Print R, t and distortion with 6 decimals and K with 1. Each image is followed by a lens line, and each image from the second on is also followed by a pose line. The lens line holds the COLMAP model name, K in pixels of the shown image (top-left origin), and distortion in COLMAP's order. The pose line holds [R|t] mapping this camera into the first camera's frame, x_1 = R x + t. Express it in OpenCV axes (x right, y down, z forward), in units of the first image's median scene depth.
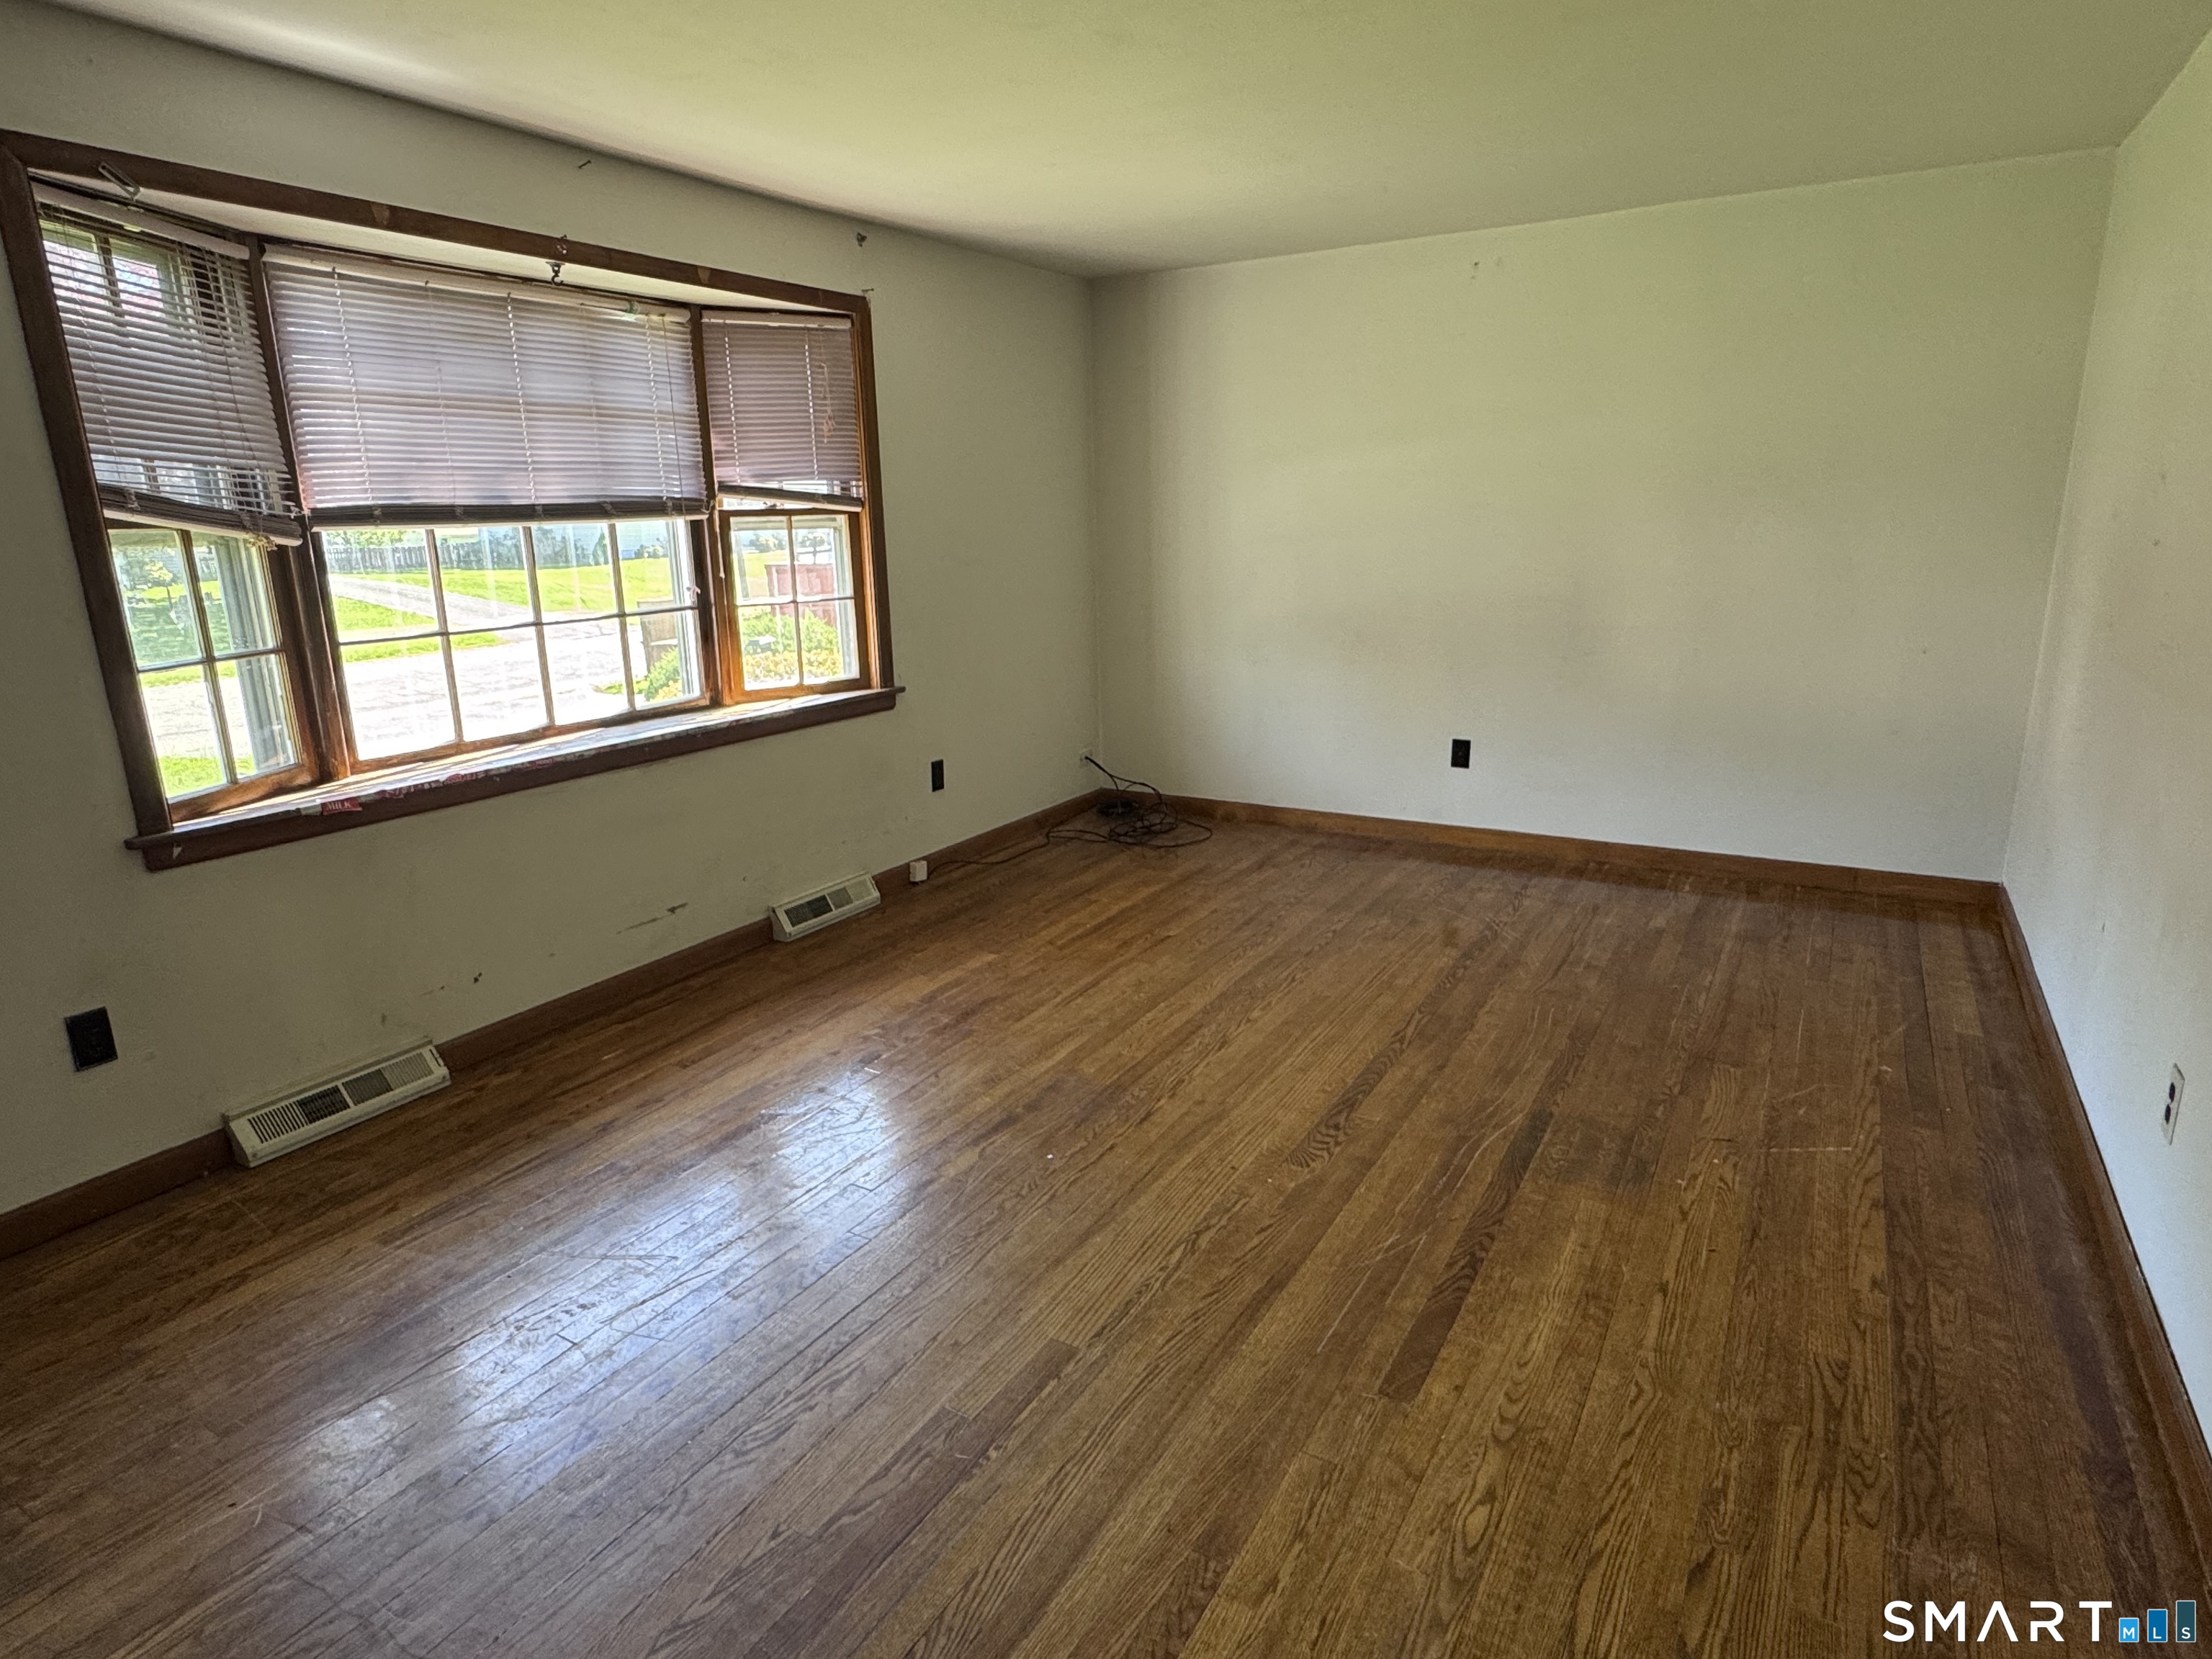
lens RADIAL K [[1252.6, 0, 1099.2], [0, 1252.6, 829.7], [0, 0, 1]] dist [-0.005581, 0.002021]
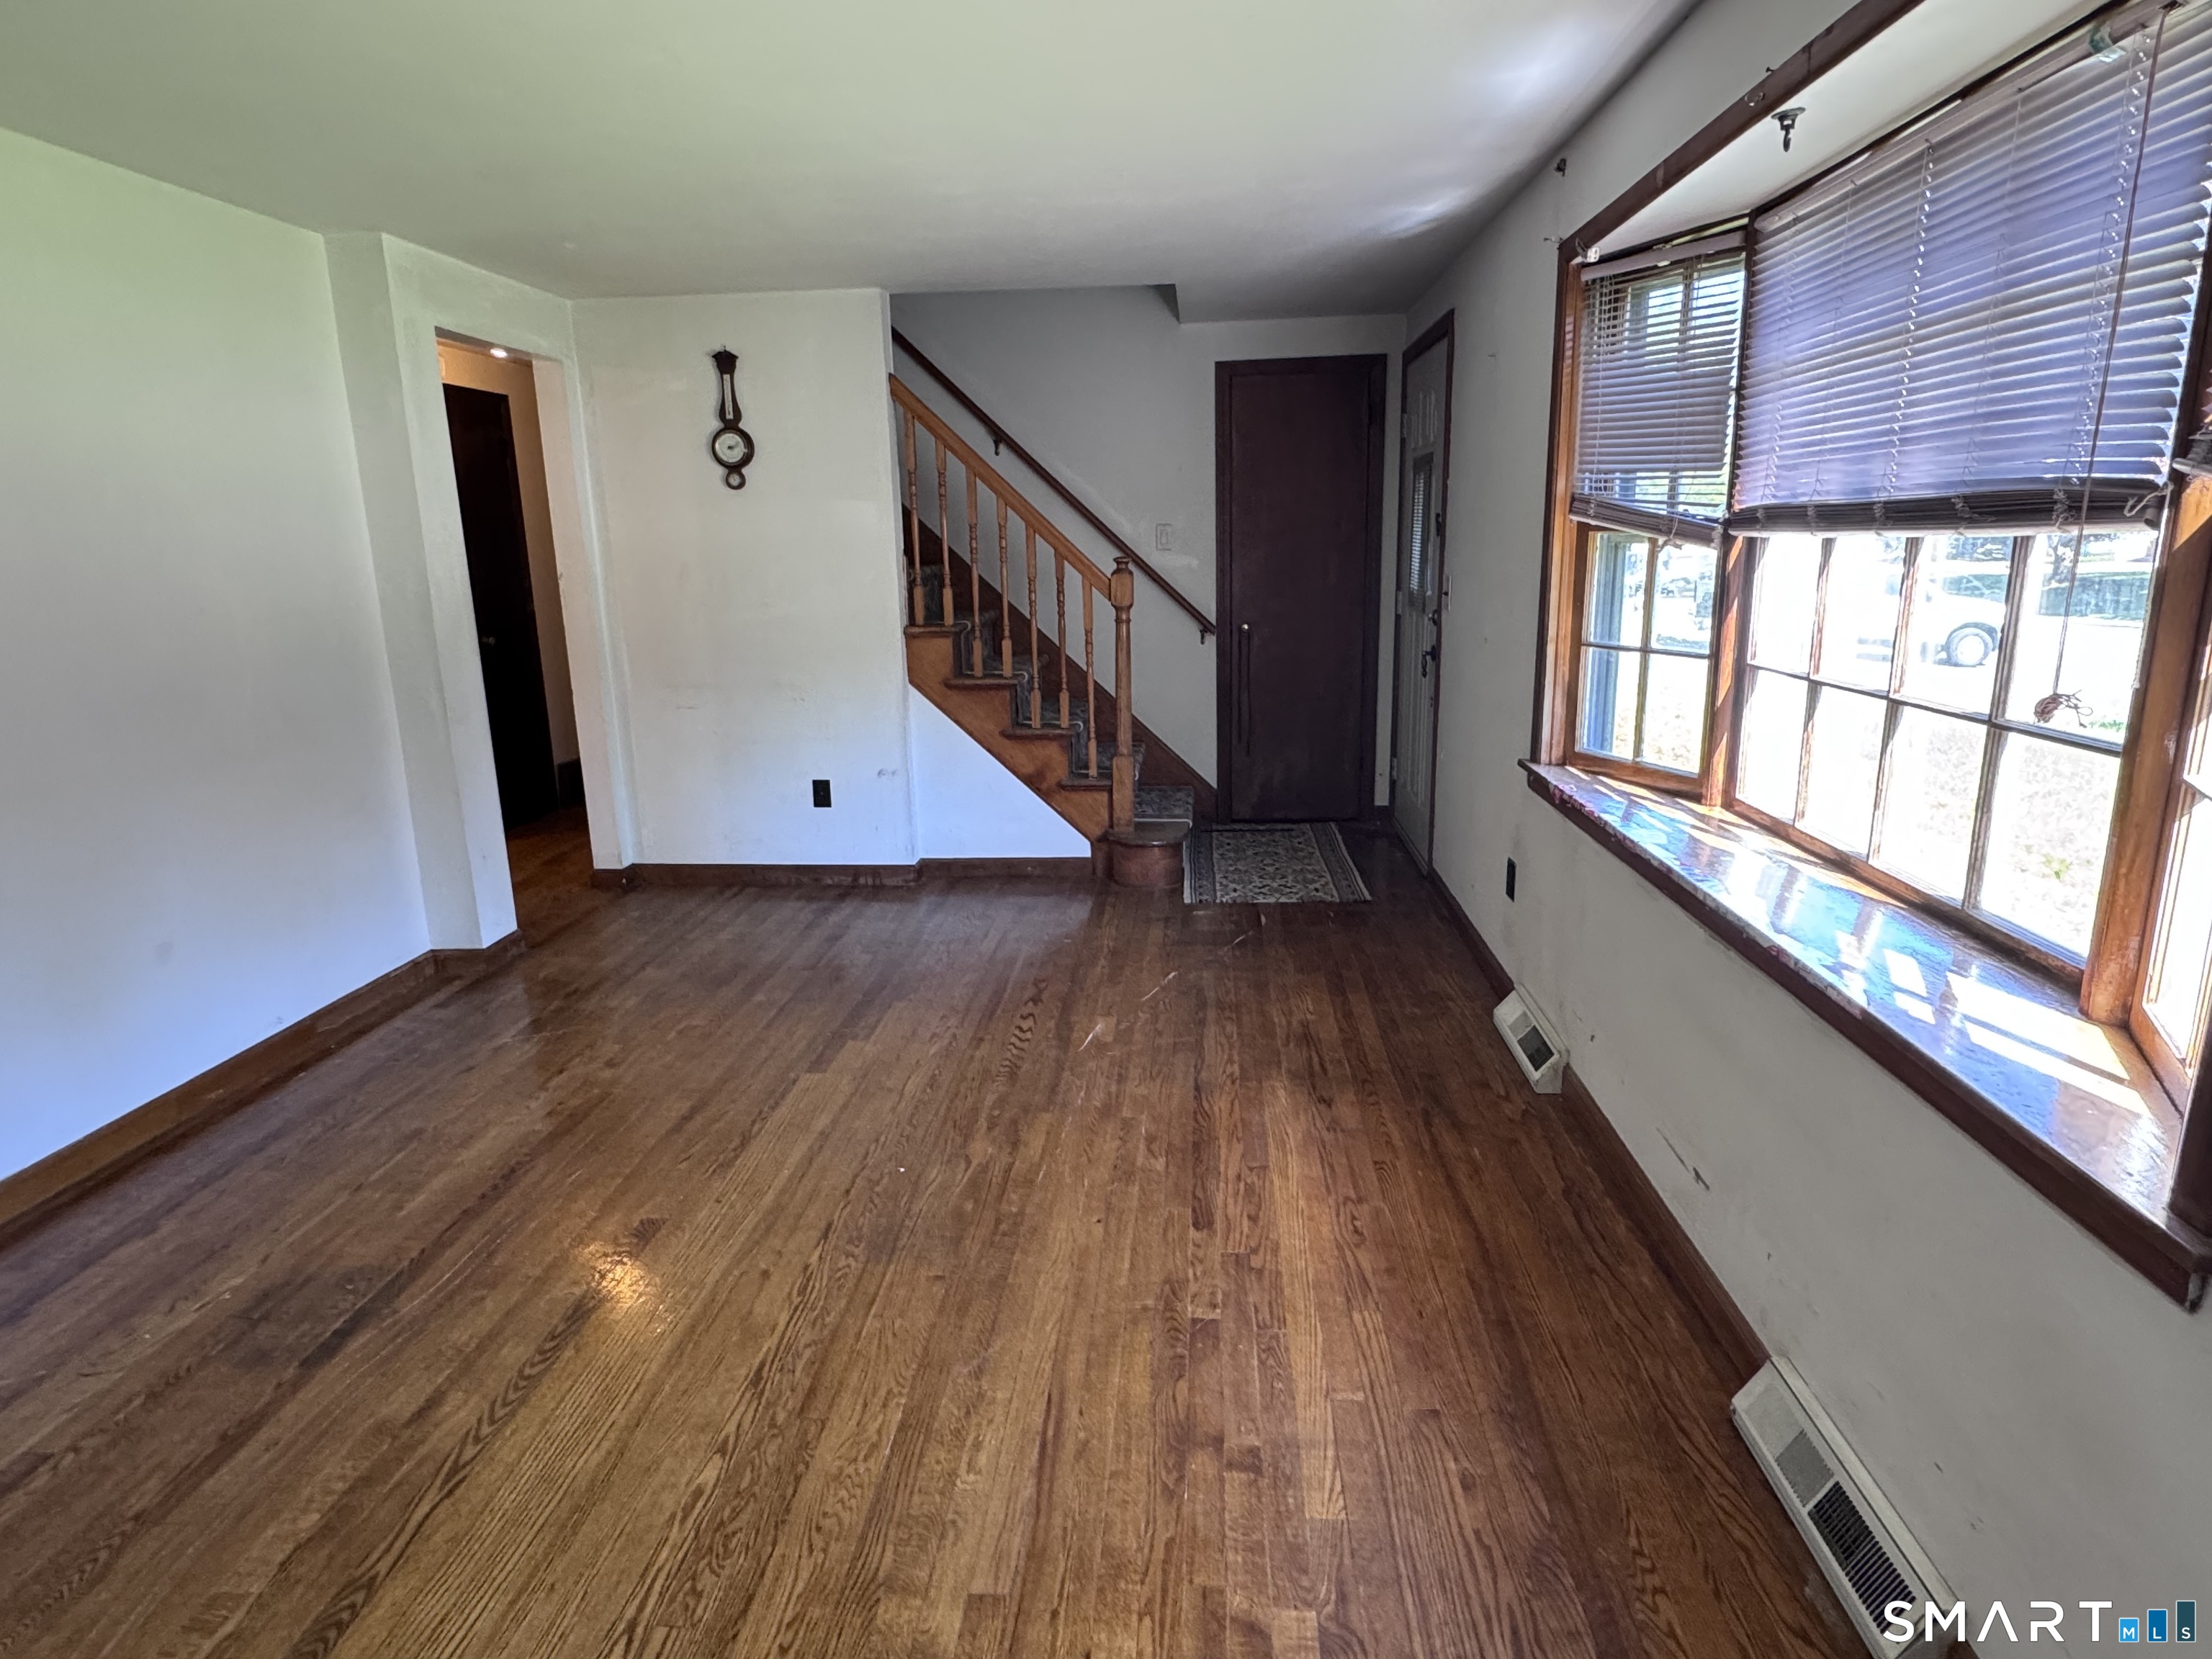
lens RADIAL K [[1252.6, 0, 1096.5], [0, 1252.6, 826.3], [0, 0, 1]] dist [-0.005581, 0.002021]
pose [[-0.900999, 0.138859, -0.410997, 0.189371], [-0.065000, 0.893484, 0.444367, -0.435300], [0.428924, 0.427089, -0.796002, 1.660391]]
